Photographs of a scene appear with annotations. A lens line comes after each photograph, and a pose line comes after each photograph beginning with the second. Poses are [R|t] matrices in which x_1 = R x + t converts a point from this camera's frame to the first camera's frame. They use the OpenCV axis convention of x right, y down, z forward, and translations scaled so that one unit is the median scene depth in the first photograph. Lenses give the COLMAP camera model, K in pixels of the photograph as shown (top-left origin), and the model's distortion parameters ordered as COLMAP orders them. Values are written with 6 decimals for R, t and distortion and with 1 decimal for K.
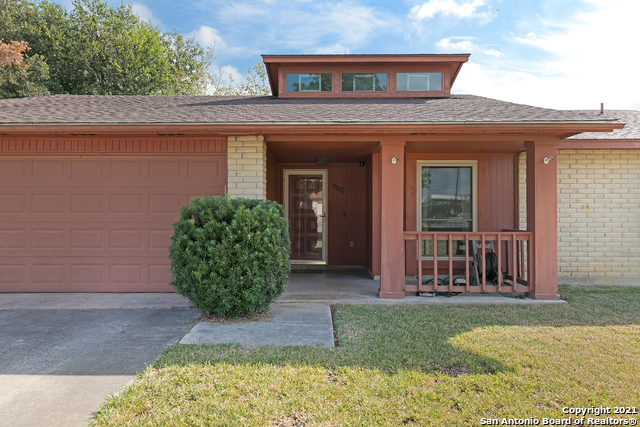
lens RADIAL K [[449.1, 0, 318.4], [0, 449.1, 214.6], [0, 0, 1]] dist [0.023898, -0.004781]
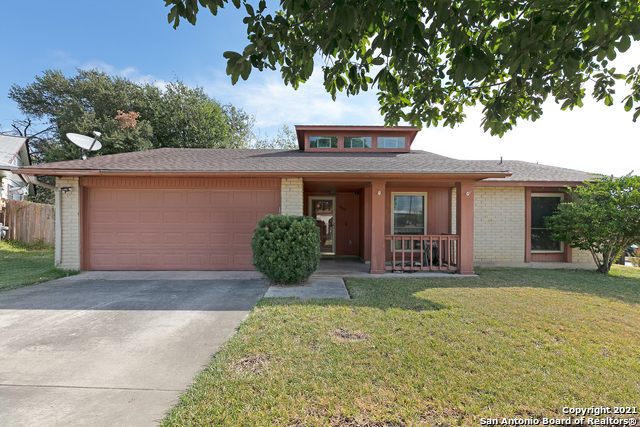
lens RADIAL K [[304.2, 0, 322.7], [0, 304.2, 226.6], [0, 0, 1]] dist [0.006908, 0.000123]
pose [[0.999741, 0.003243, 0.022506, -0.070633], [-0.003528, 0.999914, 0.012640, -0.006920], [-0.022463, -0.012716, 0.999667, -0.142593]]
